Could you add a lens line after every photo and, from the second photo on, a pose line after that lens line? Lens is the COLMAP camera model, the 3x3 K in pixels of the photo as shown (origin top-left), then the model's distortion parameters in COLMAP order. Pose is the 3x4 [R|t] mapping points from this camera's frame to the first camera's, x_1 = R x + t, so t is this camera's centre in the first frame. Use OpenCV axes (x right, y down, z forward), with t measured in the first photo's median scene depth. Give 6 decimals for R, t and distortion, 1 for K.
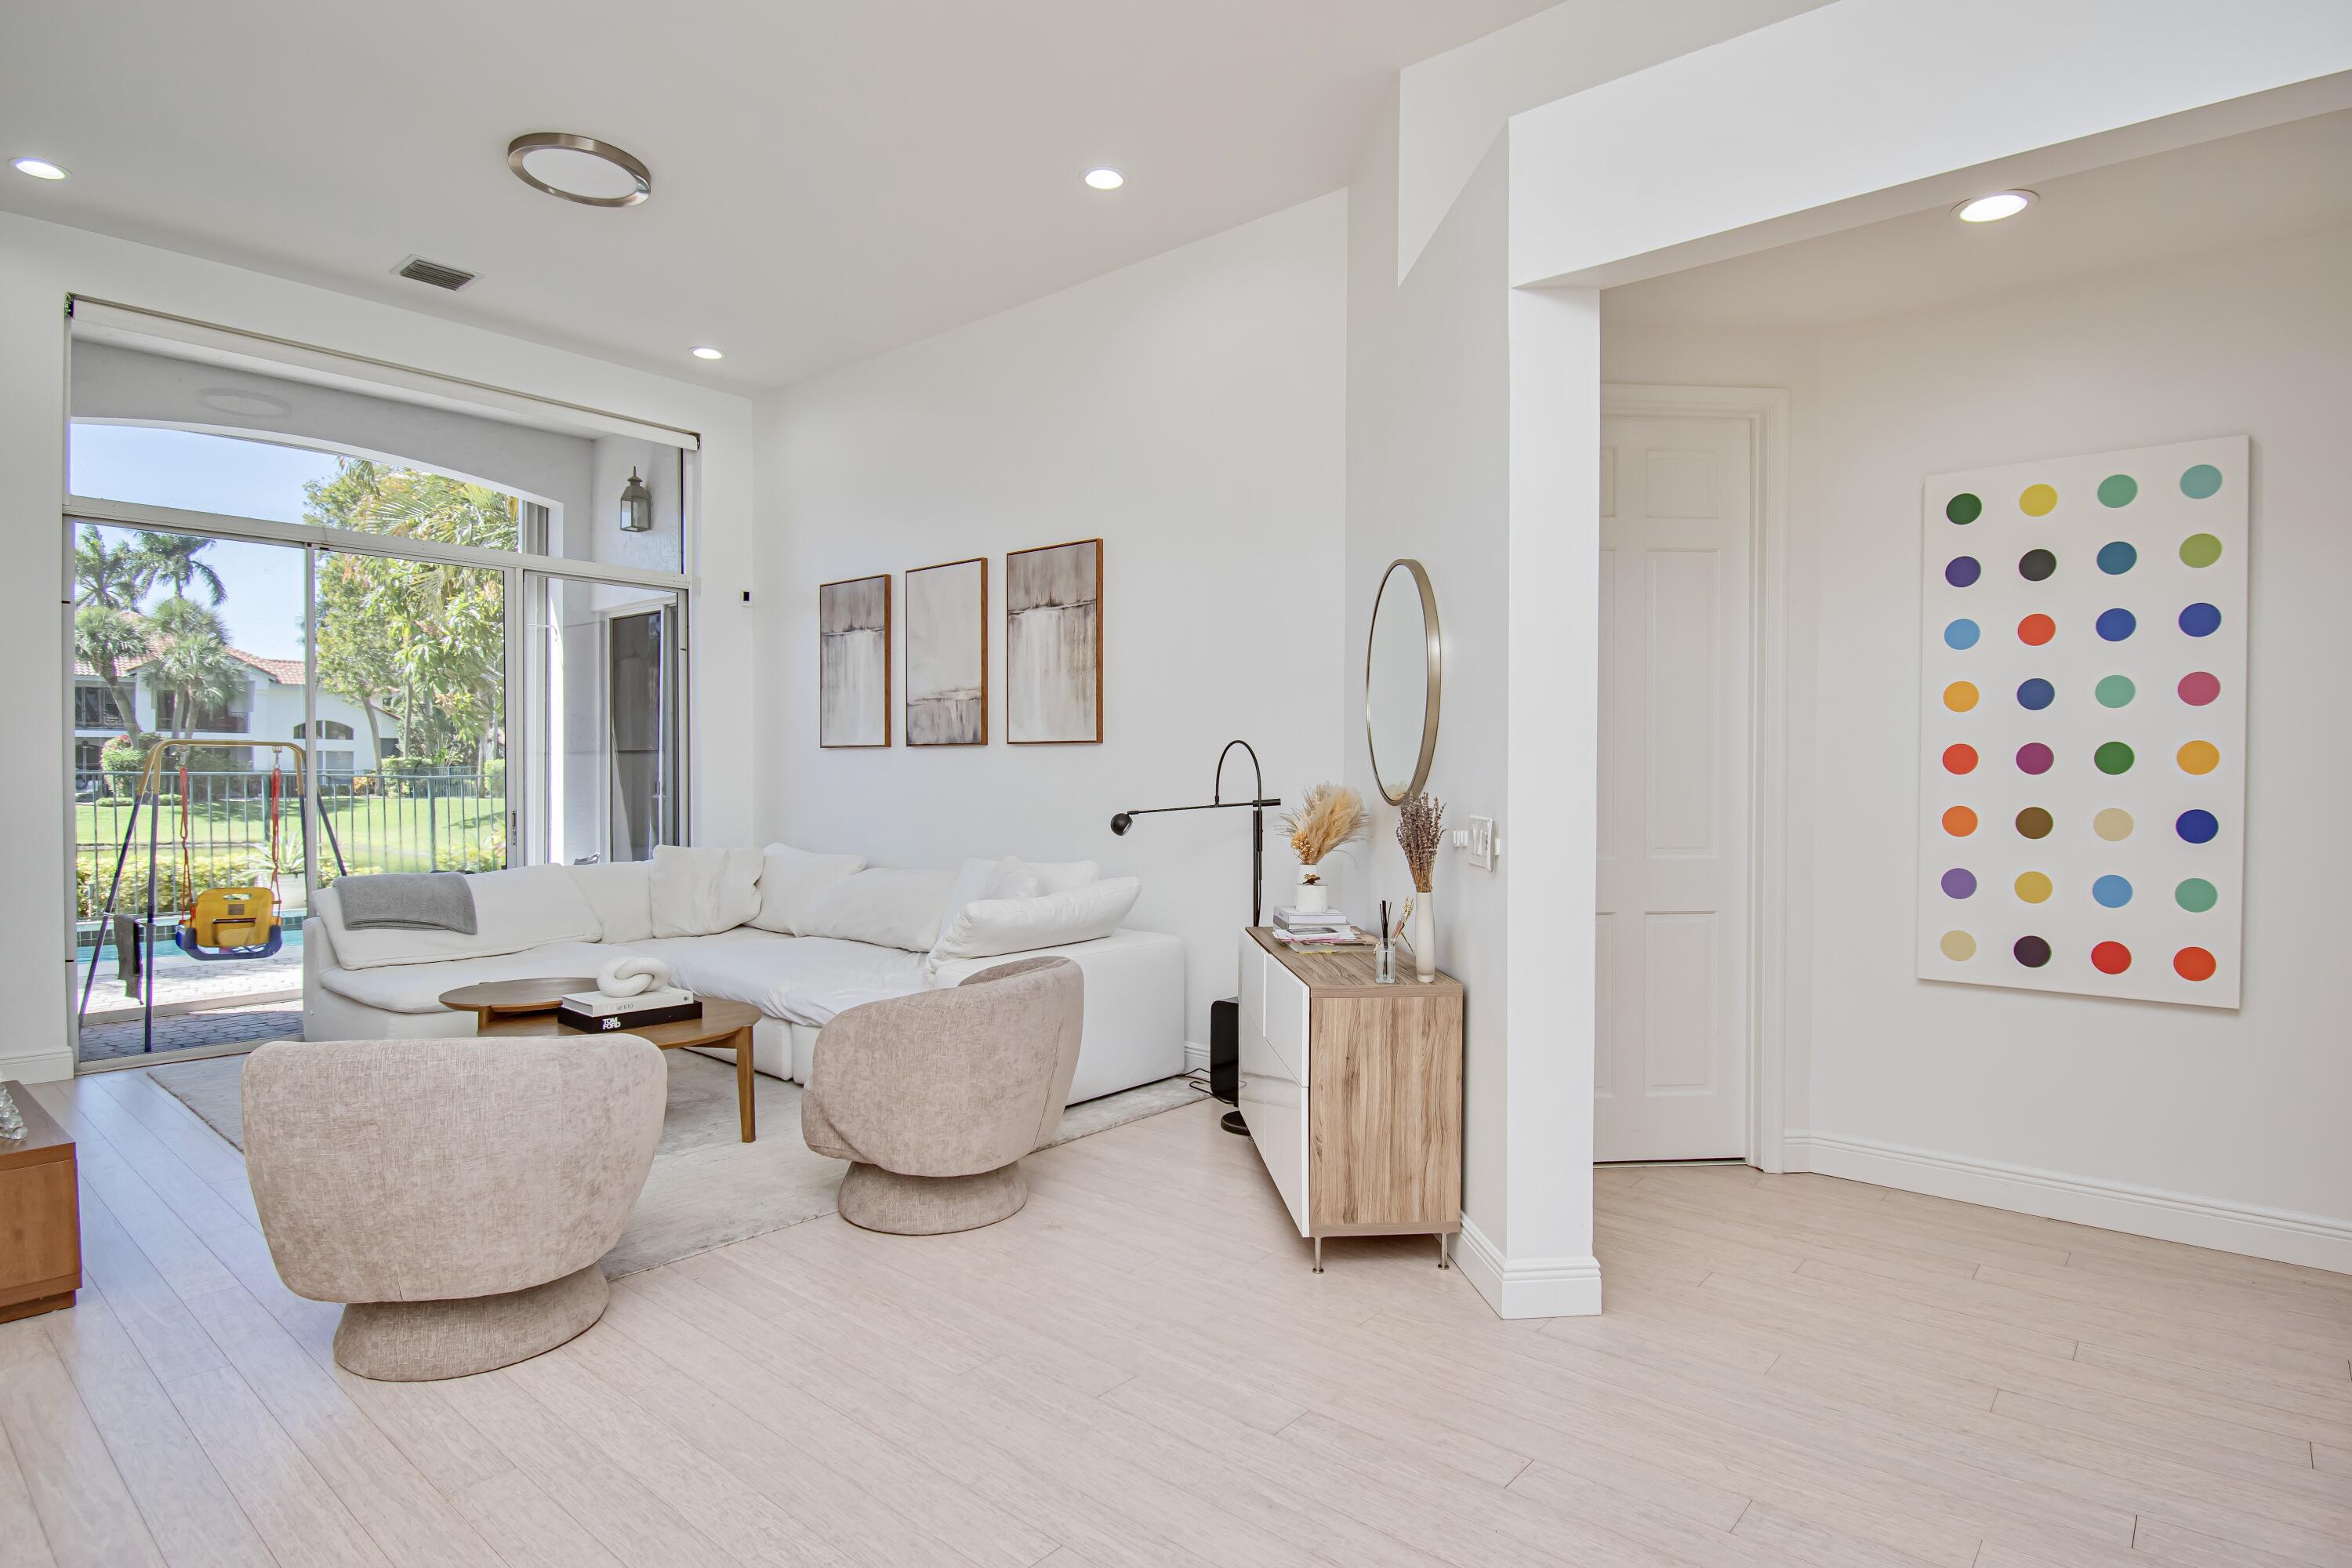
lens RADIAL K [[1188.7, 0, 1176.0], [0, 1188.7, 784.0], [0, 0, 1]] dist [0.000663, 0.000179]
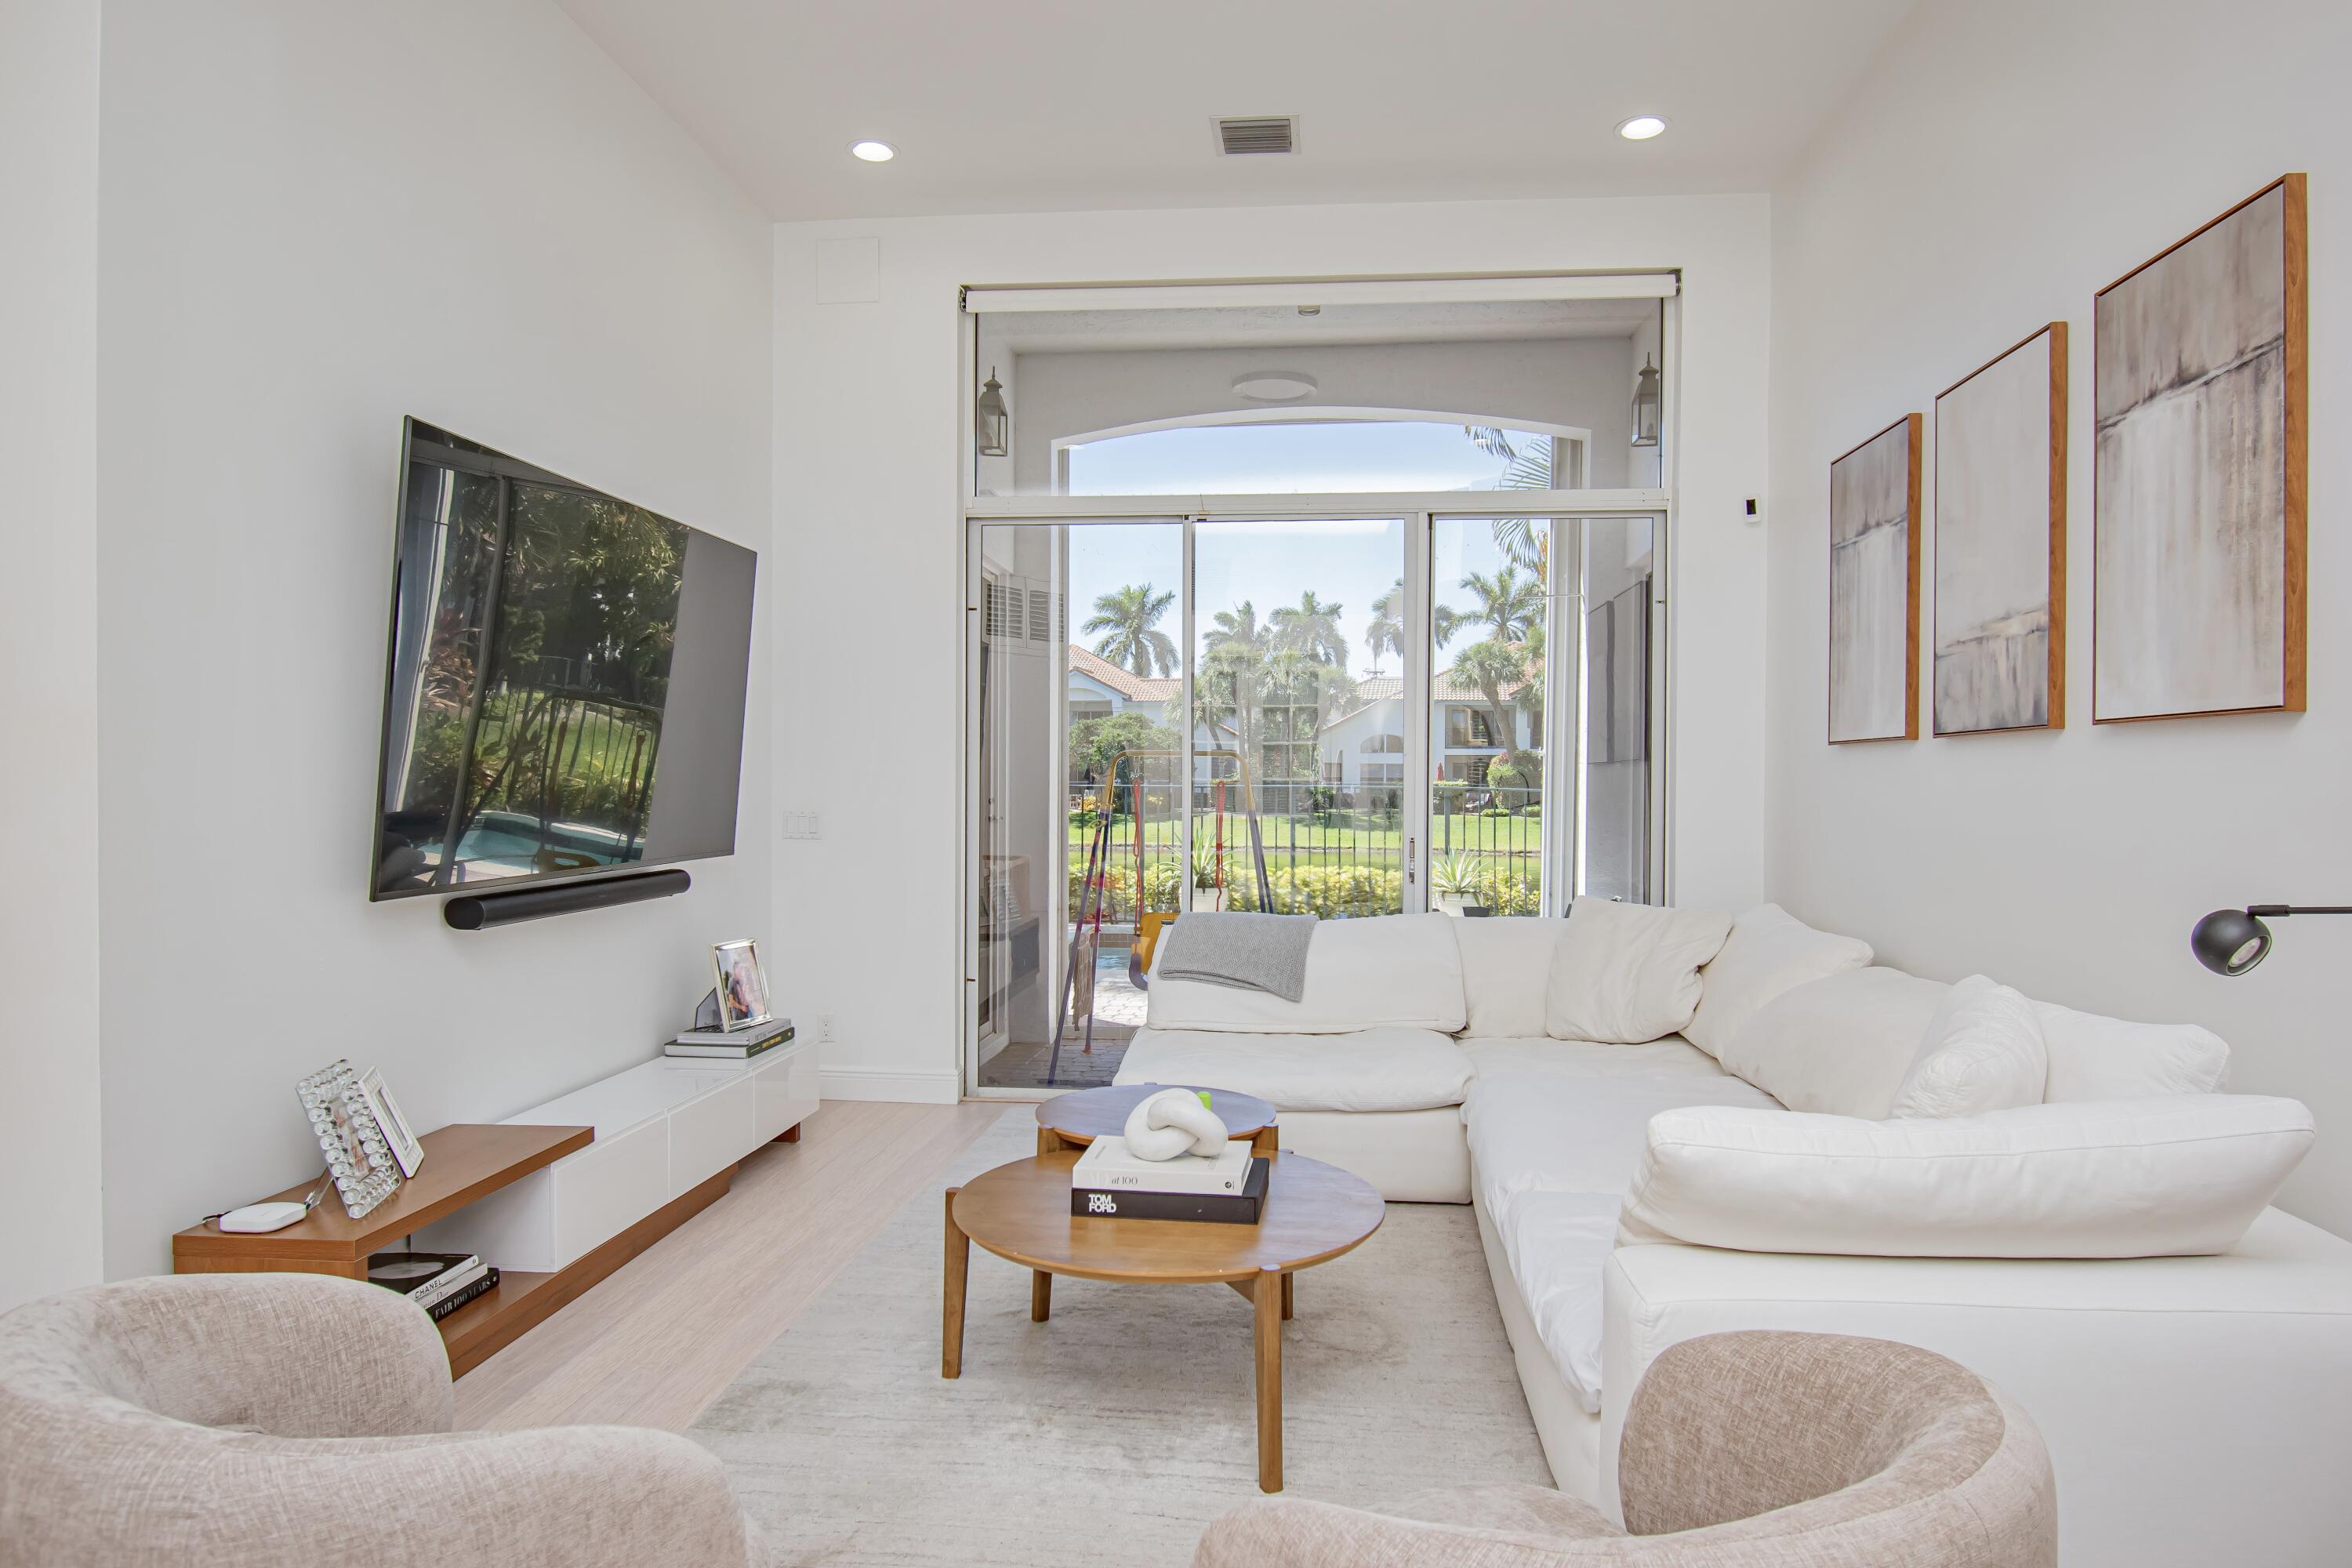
lens RADIAL K [[1409.4, 0, 1164.4], [0, 1409.4, 794.4], [0, 0, 1]] dist [0.021482, -0.033782]
pose [[0.589946, 0.007157, -0.807411, 0.077438], [-0.011452, 0.999934, 0.000496, -0.003775], [0.807362, 0.008954, 0.589989, 0.400835]]
